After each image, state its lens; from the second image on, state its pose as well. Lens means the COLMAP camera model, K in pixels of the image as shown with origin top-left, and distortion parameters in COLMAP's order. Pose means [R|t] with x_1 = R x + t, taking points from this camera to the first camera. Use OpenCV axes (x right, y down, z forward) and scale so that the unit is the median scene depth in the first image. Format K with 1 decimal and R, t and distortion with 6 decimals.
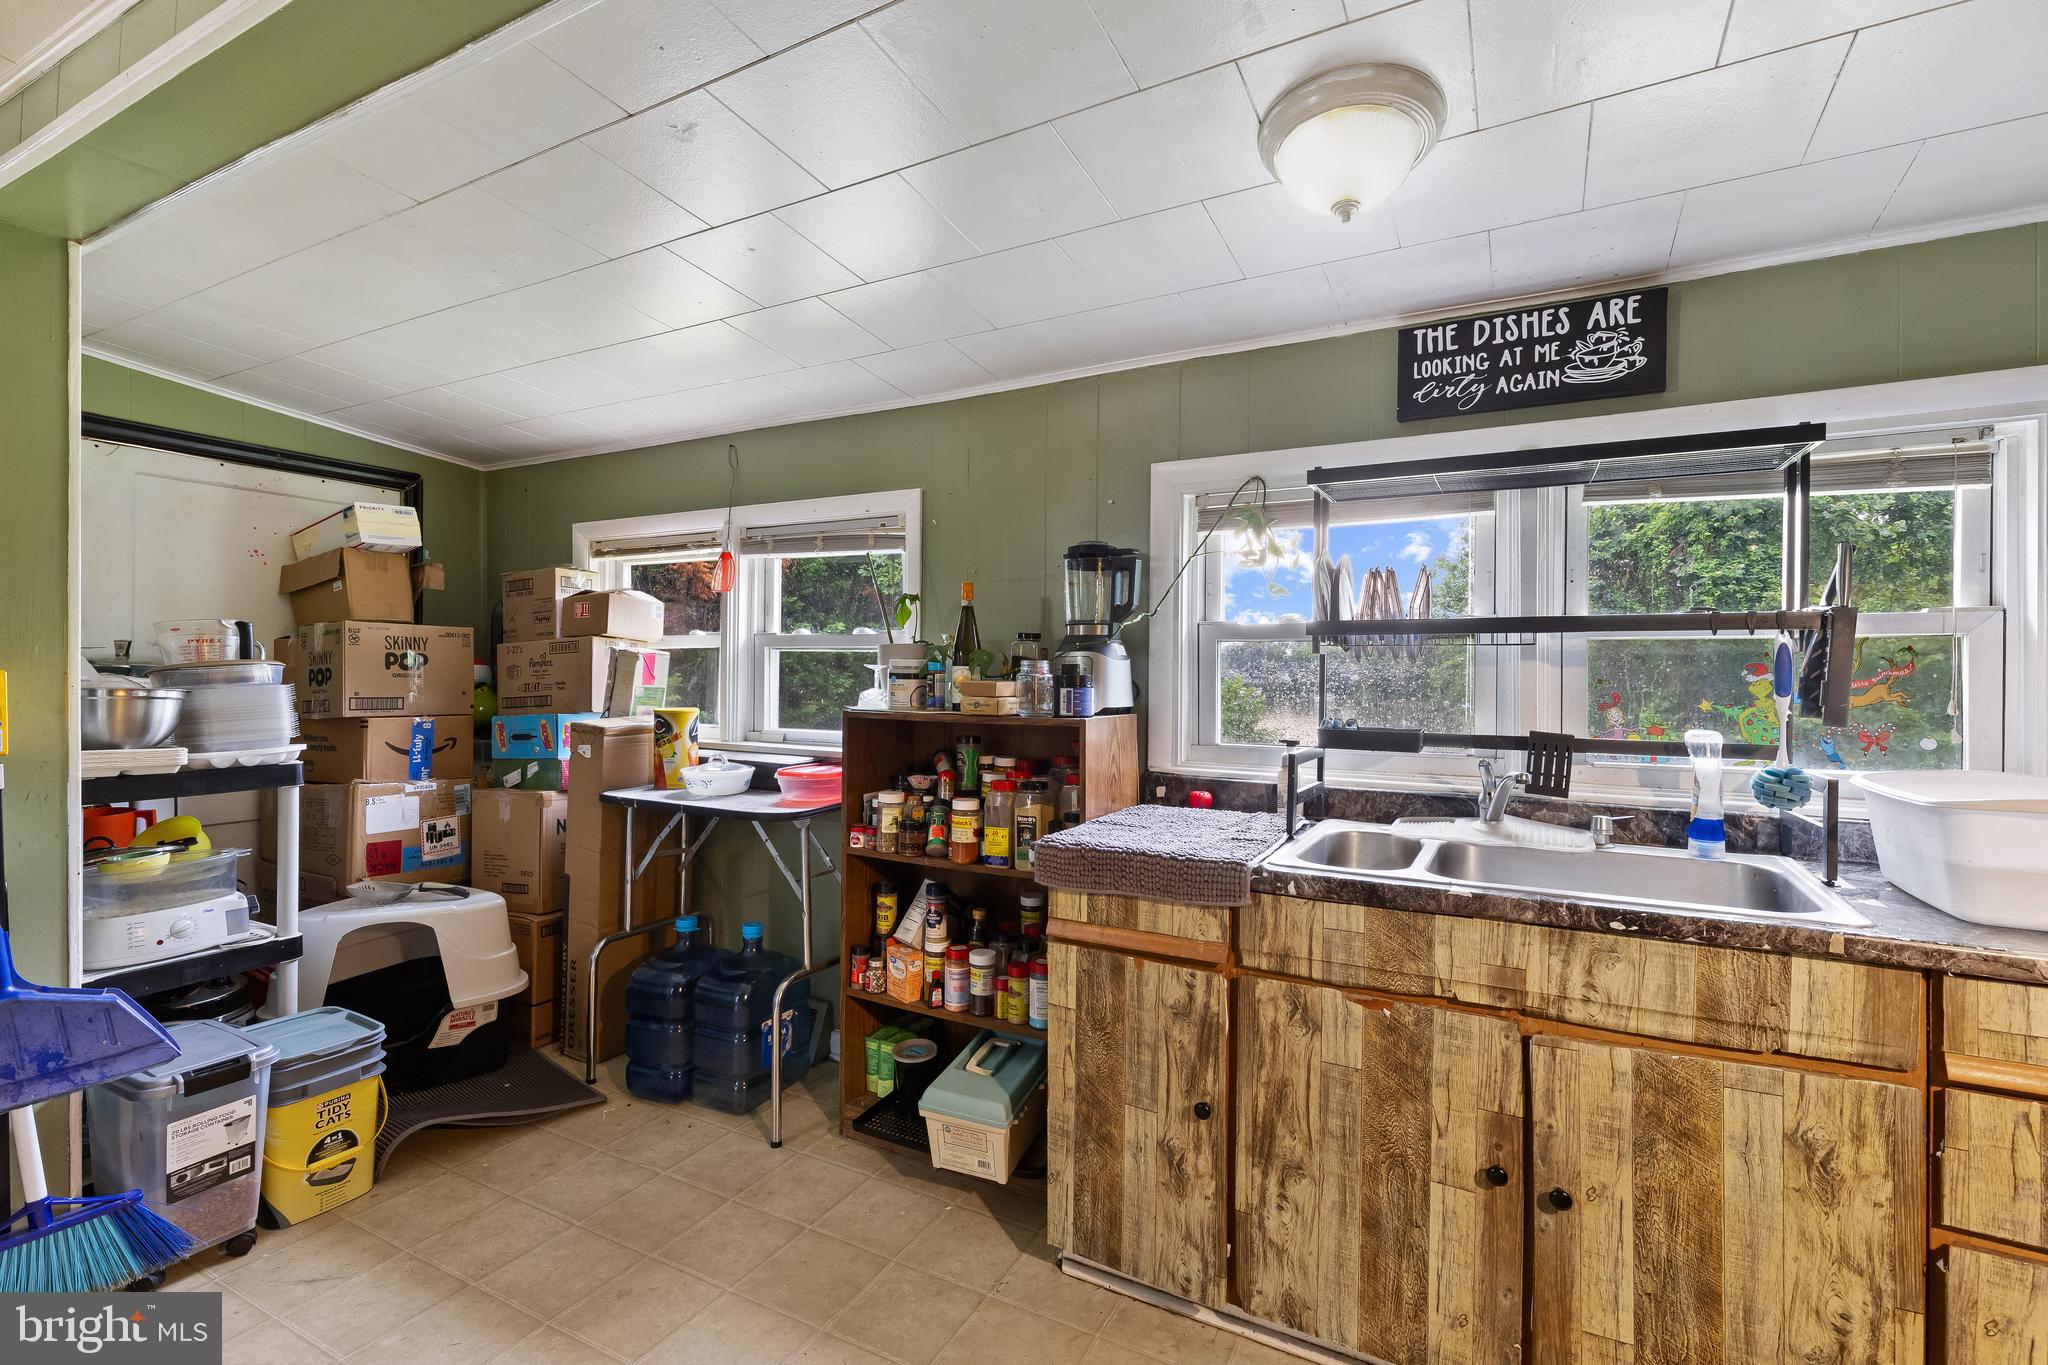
lens RADIAL K [[915.9, 0, 1032.5], [0, 915.9, 672.0], [0, 0, 1]] dist [-0.000155, 0.000066]
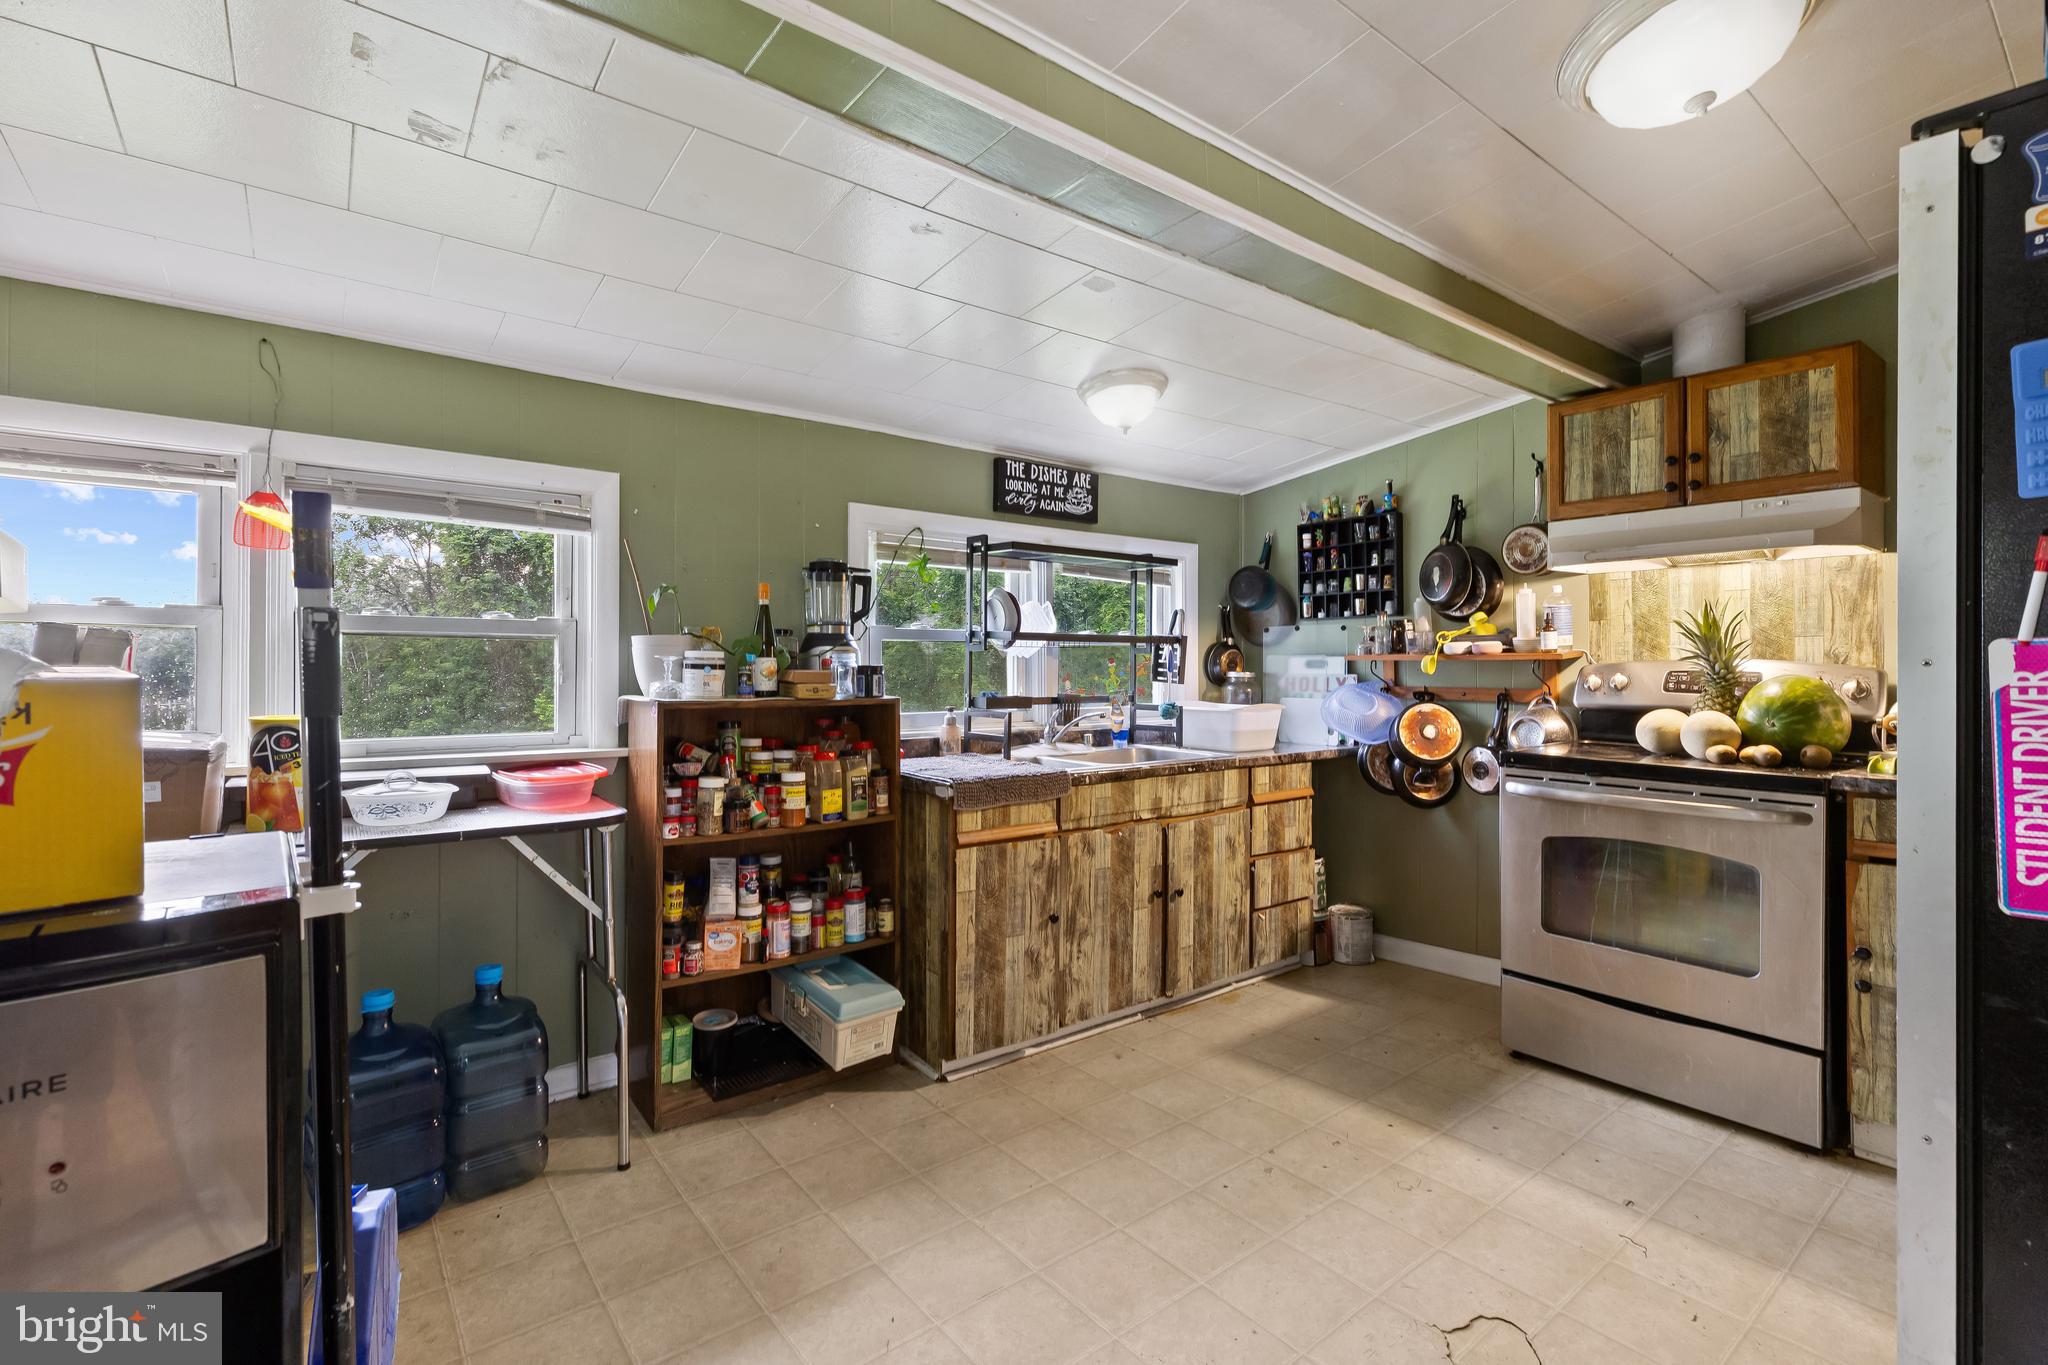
lens RADIAL K [[917.8, 0, 1027.9], [0, 917.8, 659.2], [0, 0, 1]] dist [0.000145, -0.000112]
pose [[0.406446, 0.000000, 0.913675, -1.115551], [-0.000539, 1.000000, 0.000239, -0.005755], [-0.913674, -0.000589, 0.406446, 0.275131]]
